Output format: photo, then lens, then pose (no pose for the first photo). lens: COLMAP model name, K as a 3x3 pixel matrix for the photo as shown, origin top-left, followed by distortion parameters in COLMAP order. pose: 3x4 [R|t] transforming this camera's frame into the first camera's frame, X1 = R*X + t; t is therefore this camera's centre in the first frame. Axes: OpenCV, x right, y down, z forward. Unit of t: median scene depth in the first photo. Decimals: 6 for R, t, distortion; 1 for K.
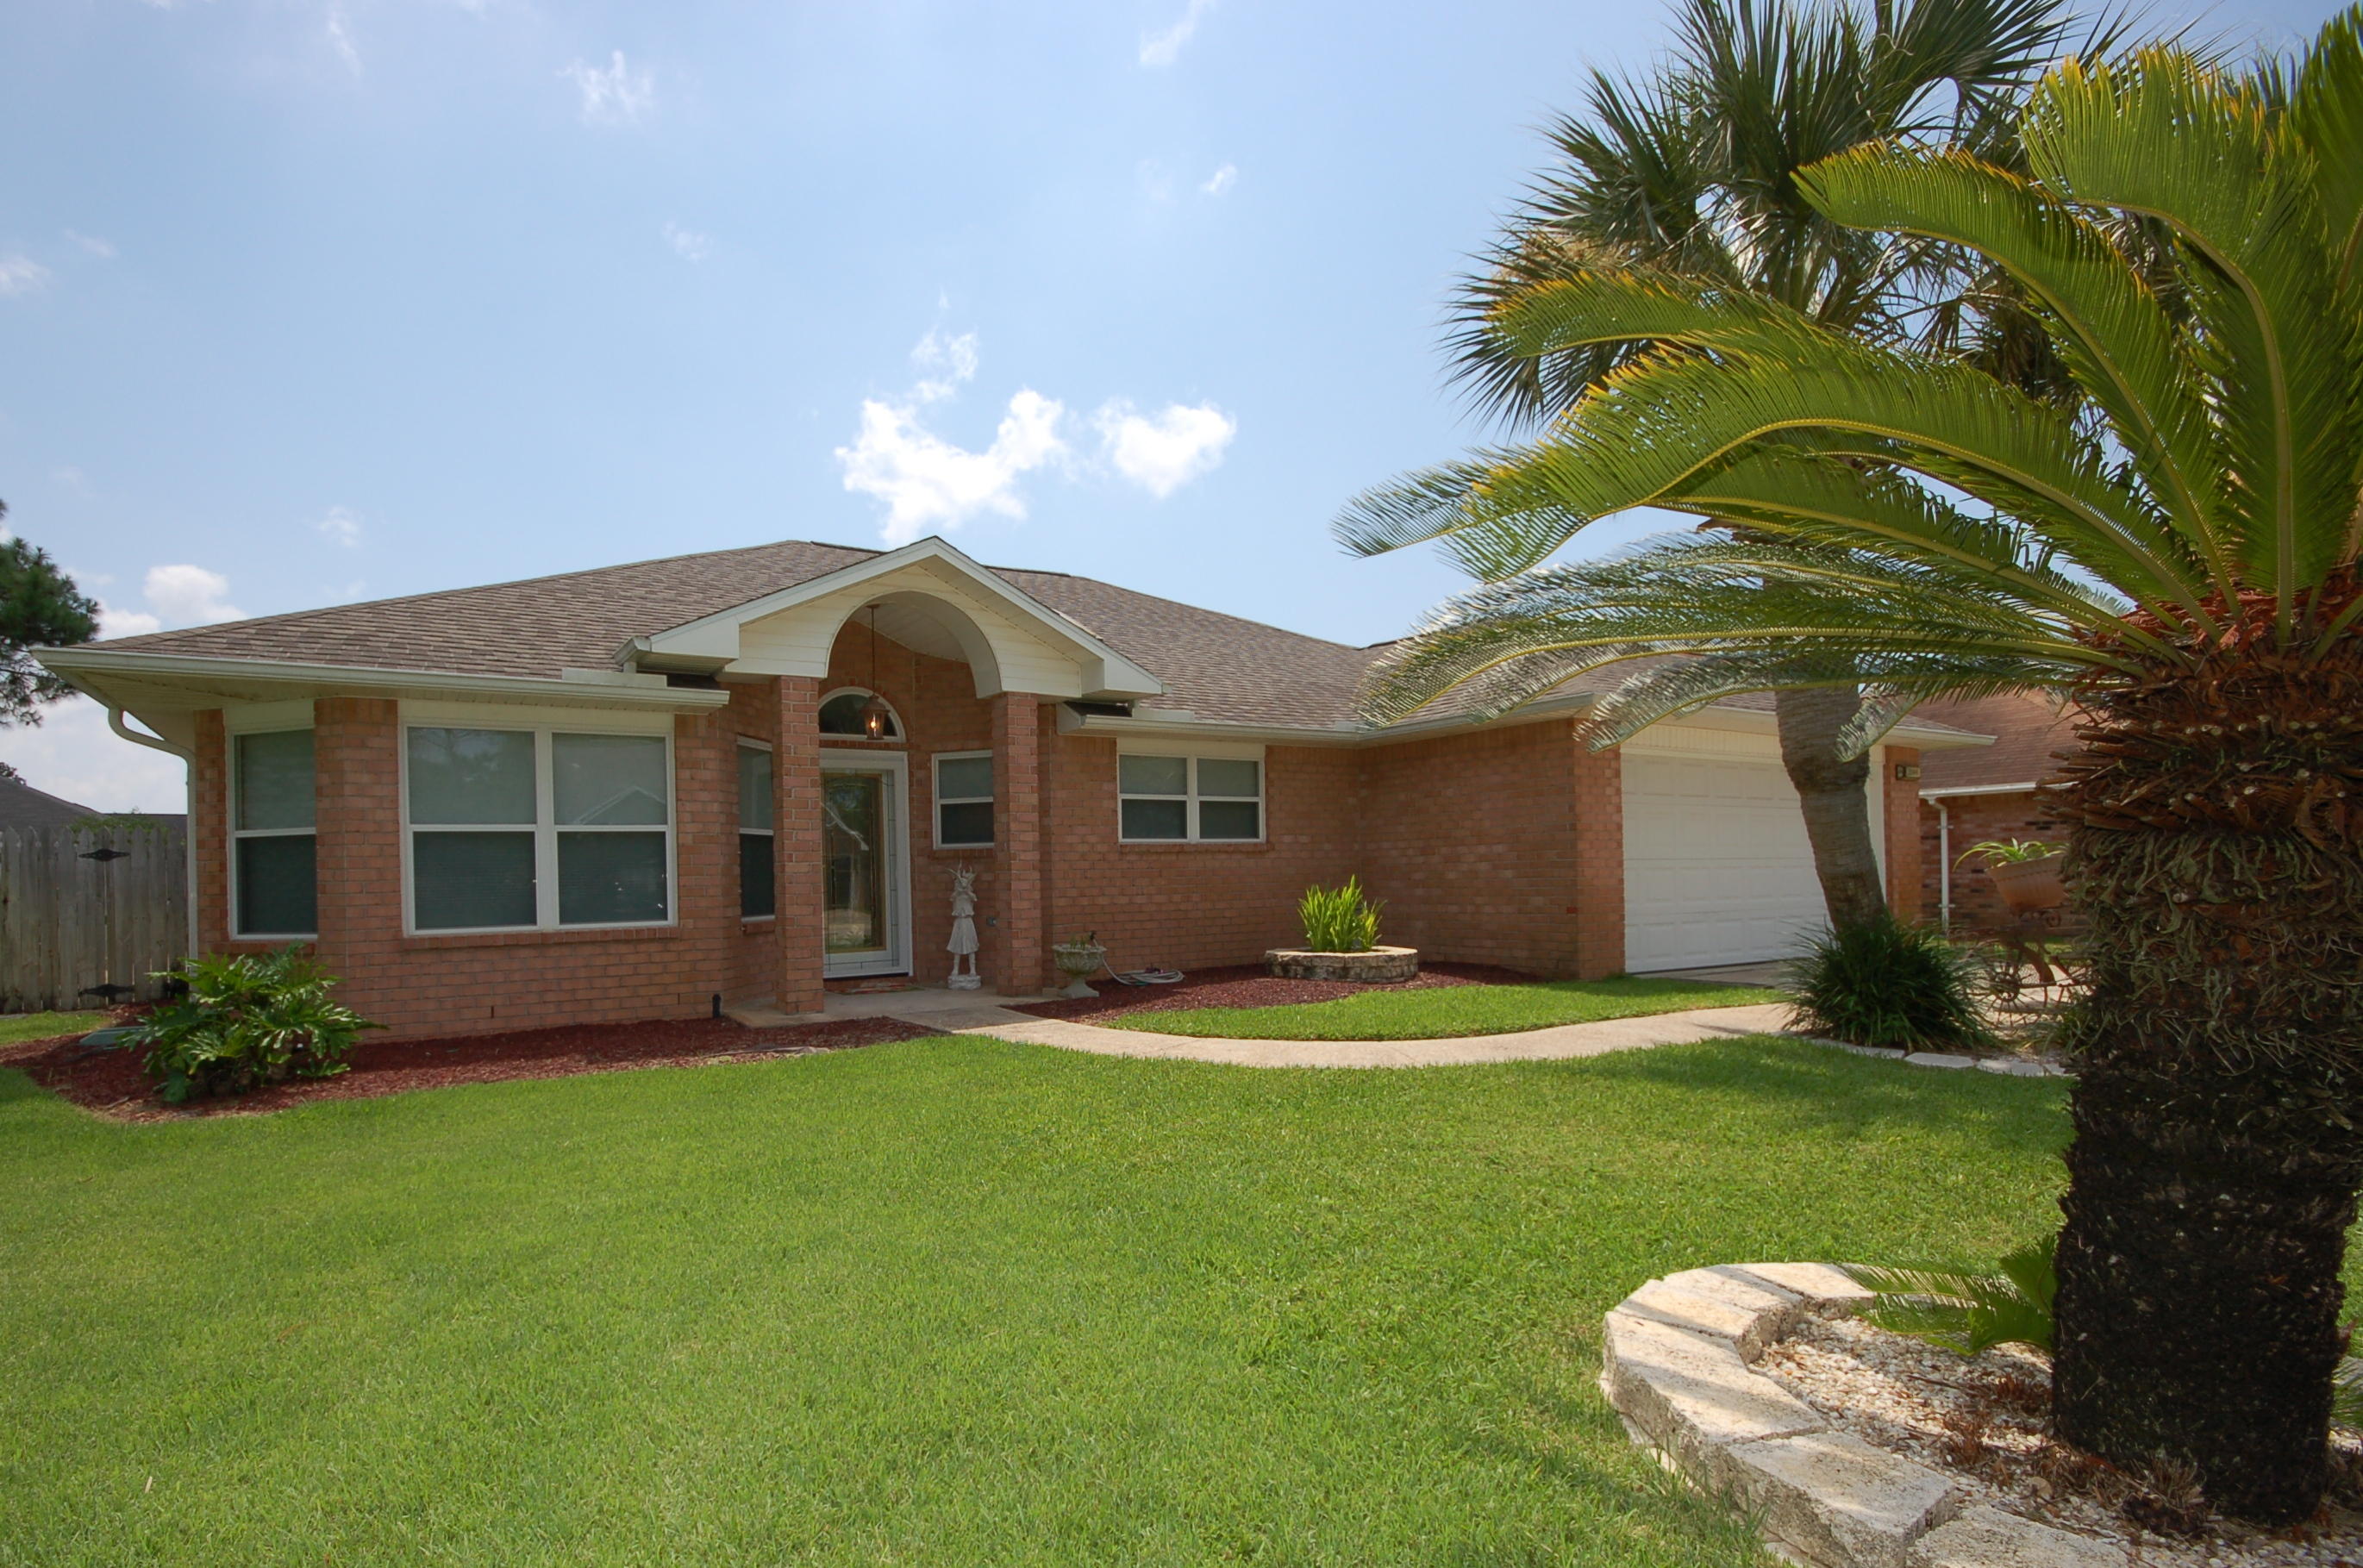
lens RADIAL K [[1131.5, 0, 1046.1], [0, 1131.5, 870.8], [0, 0, 1]] dist [-0.000687, 0.000076]
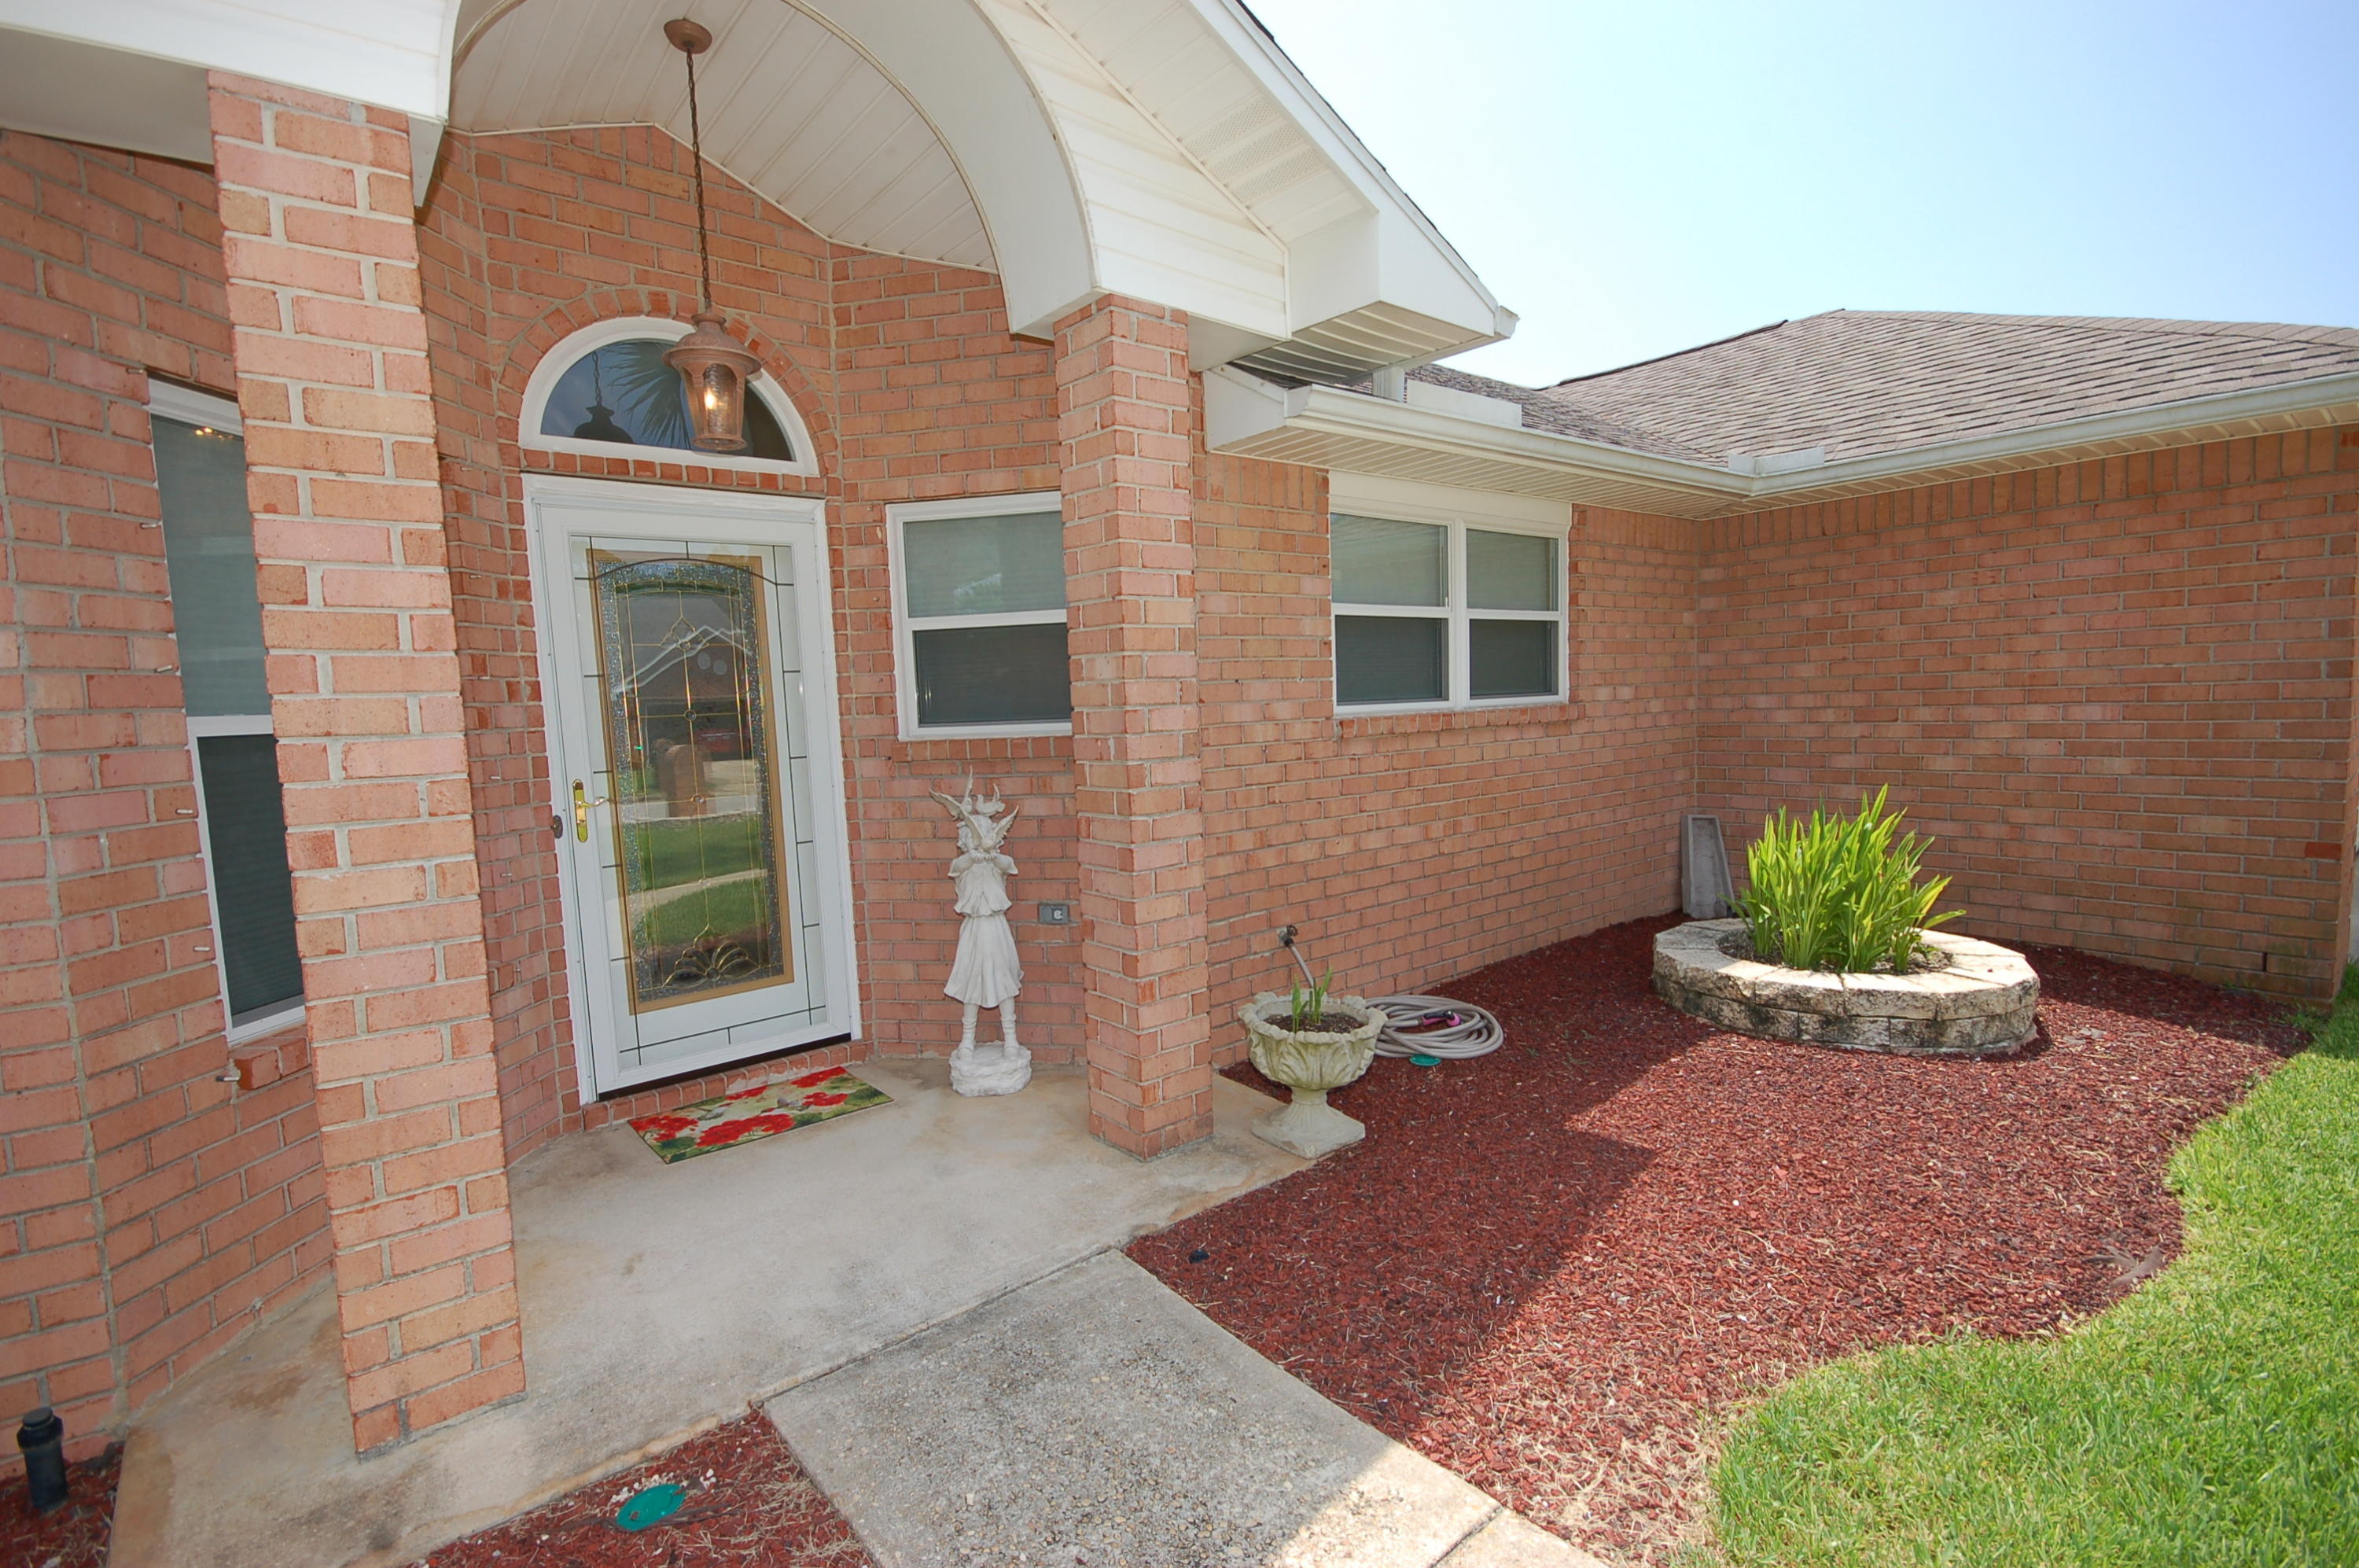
lens RADIAL K [[1079.5, 0, 1168.2], [0, 1079.5, 785.8], [0, 0, 1]] dist [0.008162, -0.001191]
pose [[0.987414, -0.030363, 0.155215, -0.066538], [0.017285, 0.996237, 0.084926, -0.035649], [-0.157209, -0.081174, 0.984224, 0.615403]]
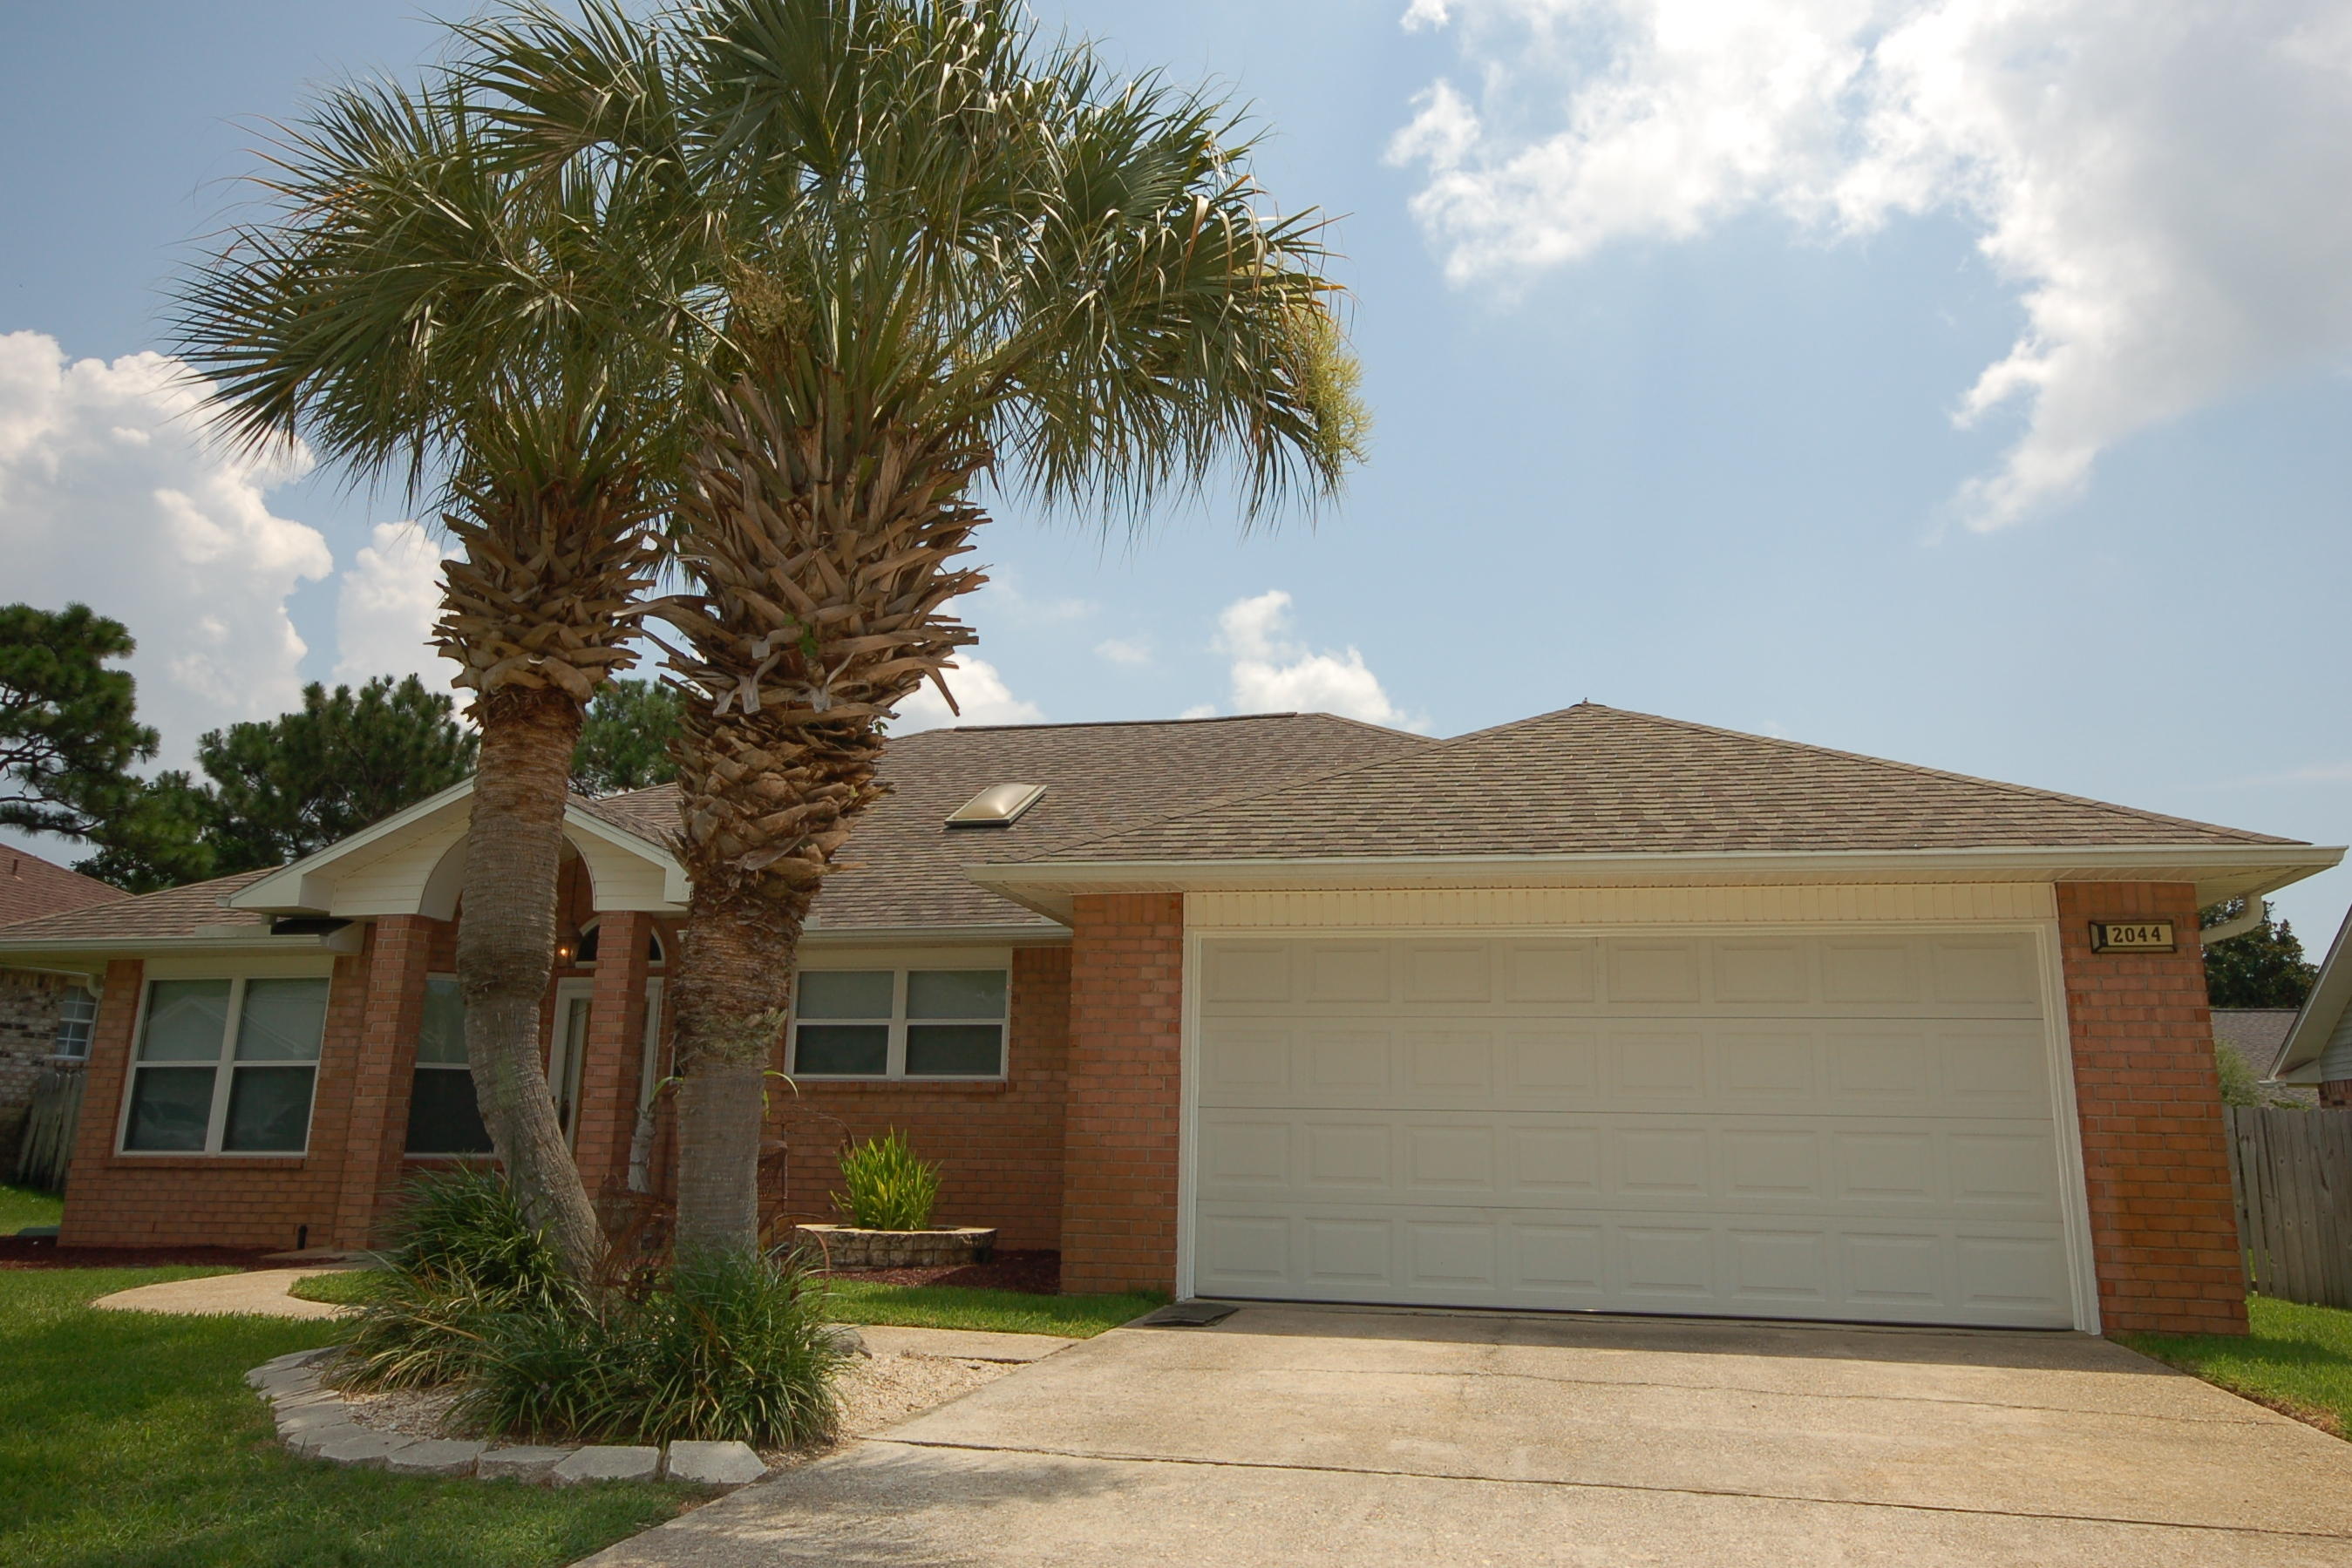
lens RADIAL K [[1612.4, 0, 1223.0], [0, 1612.4, 733.5], [0, 0, 1]] dist [0.003248, 0.020398]
pose [[0.763732, -0.133154, -0.631651, 1.122425], [-0.024076, 0.971939, -0.233998, -0.002329], [0.645084, 0.193919, 0.739095, 0.295995]]
